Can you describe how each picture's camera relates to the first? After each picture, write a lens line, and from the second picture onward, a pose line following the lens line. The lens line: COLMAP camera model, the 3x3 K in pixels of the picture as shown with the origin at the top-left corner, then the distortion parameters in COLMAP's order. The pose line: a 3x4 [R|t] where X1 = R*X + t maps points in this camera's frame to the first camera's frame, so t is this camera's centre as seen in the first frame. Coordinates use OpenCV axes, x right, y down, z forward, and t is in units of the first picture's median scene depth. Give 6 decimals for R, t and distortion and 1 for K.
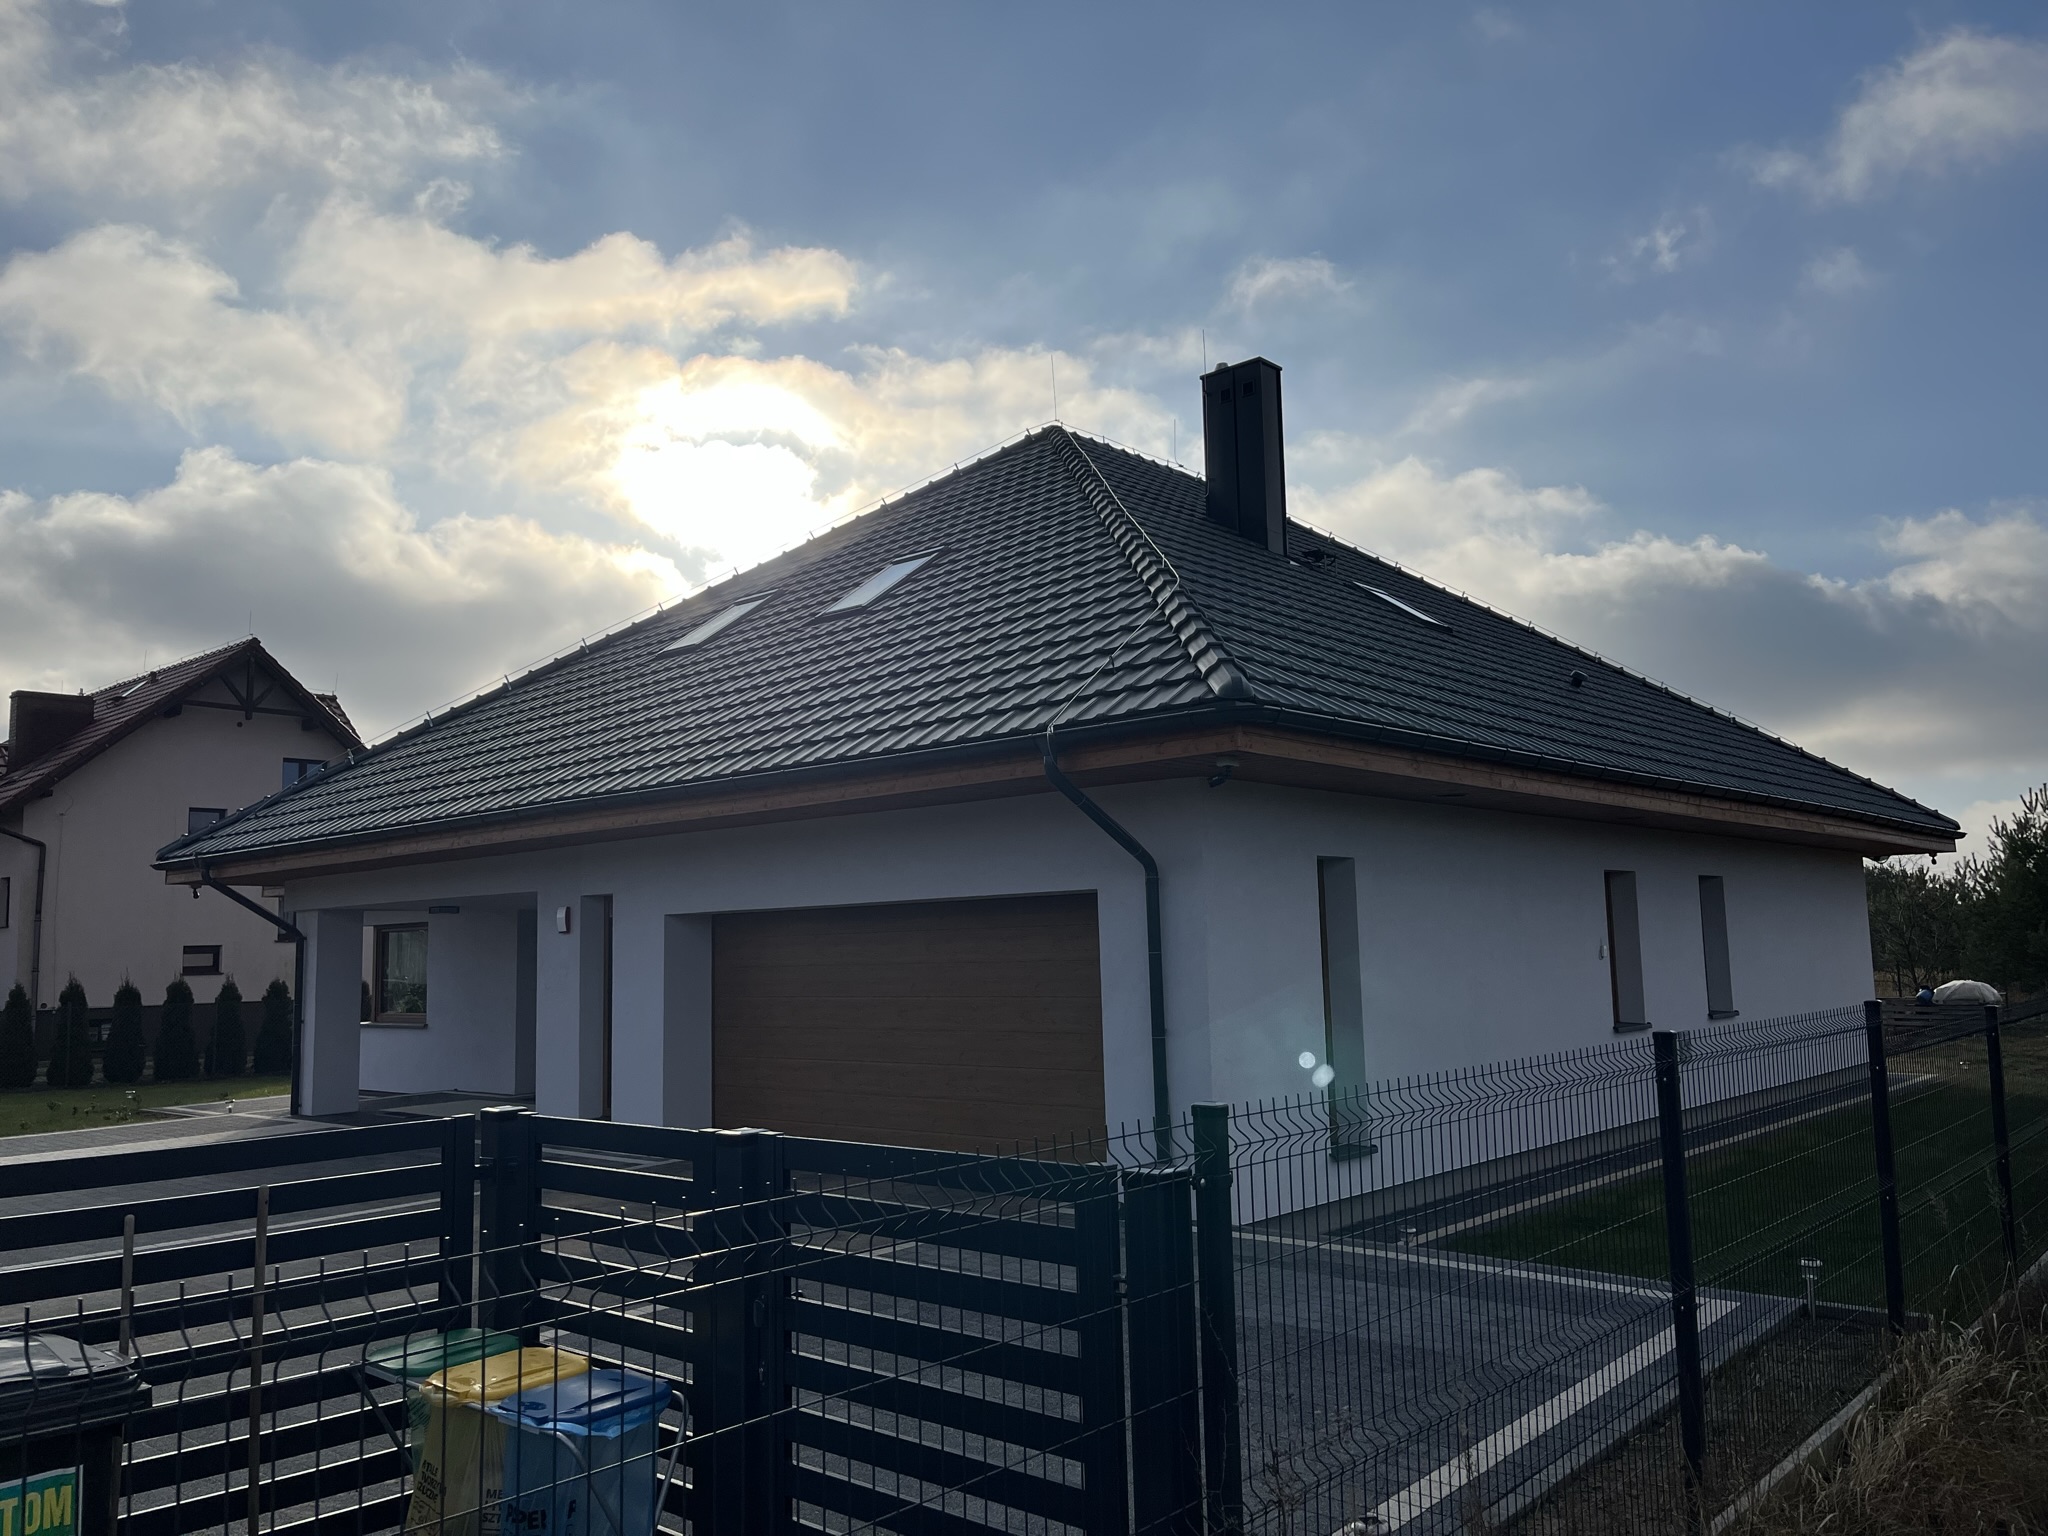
lens RADIAL K [[1543.0, 0, 1033.6], [0, 1543.0, 797.6], [0, 0, 1]] dist [0.087474, -0.118807]
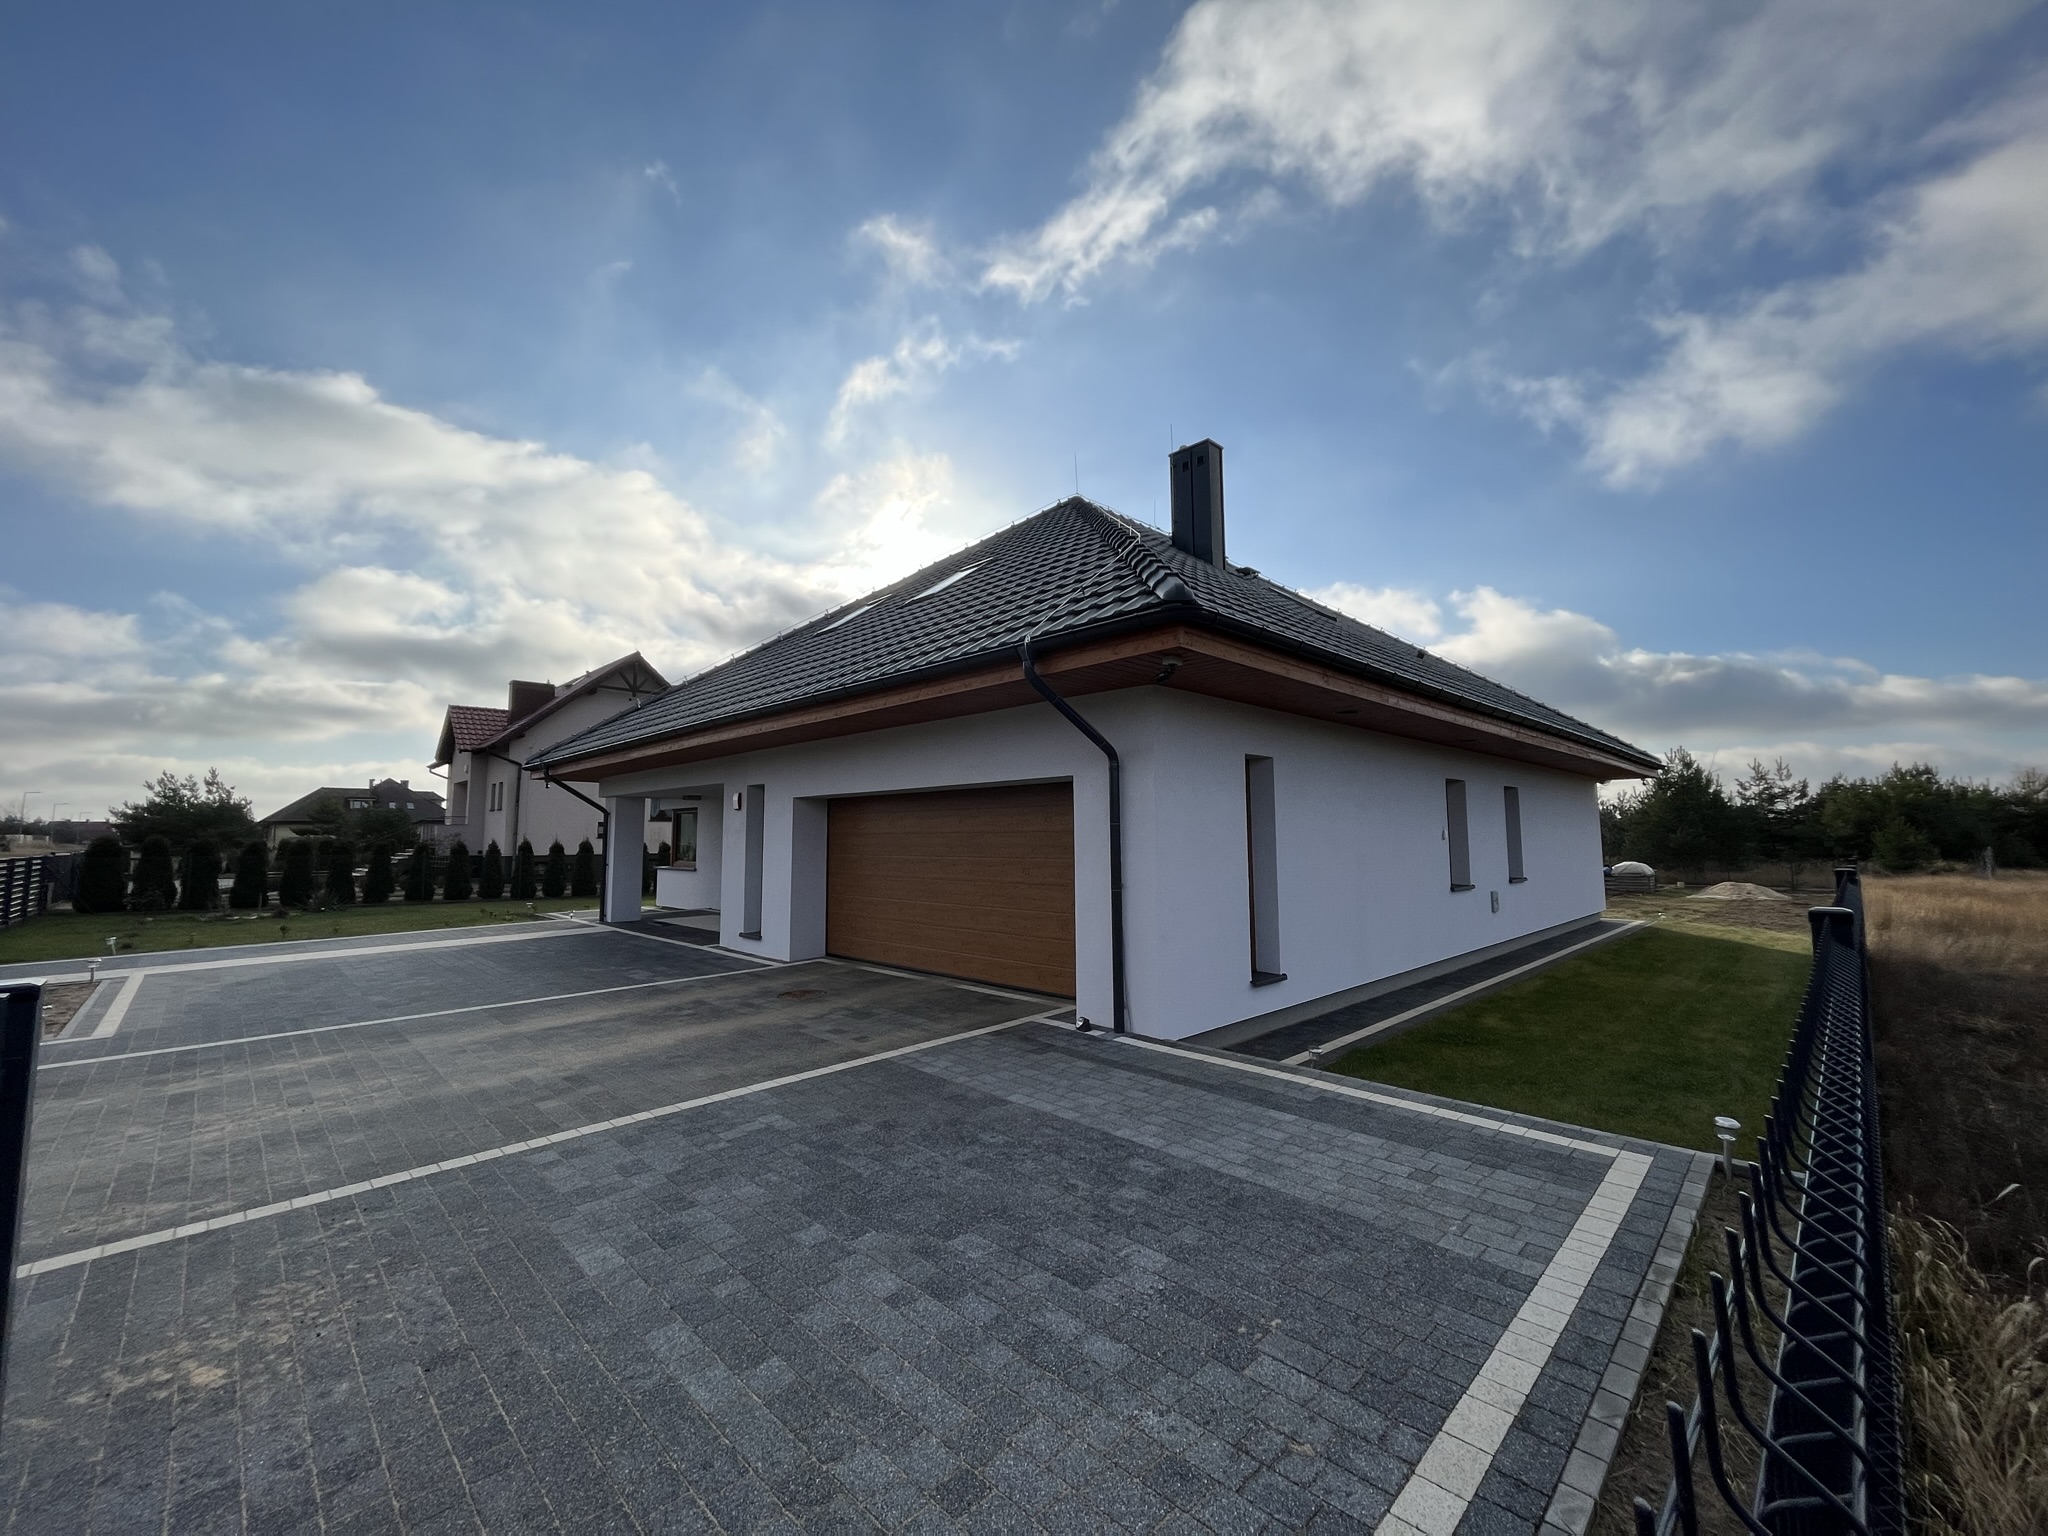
lens RADIAL K [[821.9, 0, 1024.0], [0, 821.9, 768.0], [0, 0, 1]] dist [-0.000549, -0.000079]
pose [[0.997047, 0.012366, -0.075793, 0.037472], [-0.011320, 0.999835, 0.014217, 0.031374], [0.075956, -0.013317, 0.997022, 0.221676]]
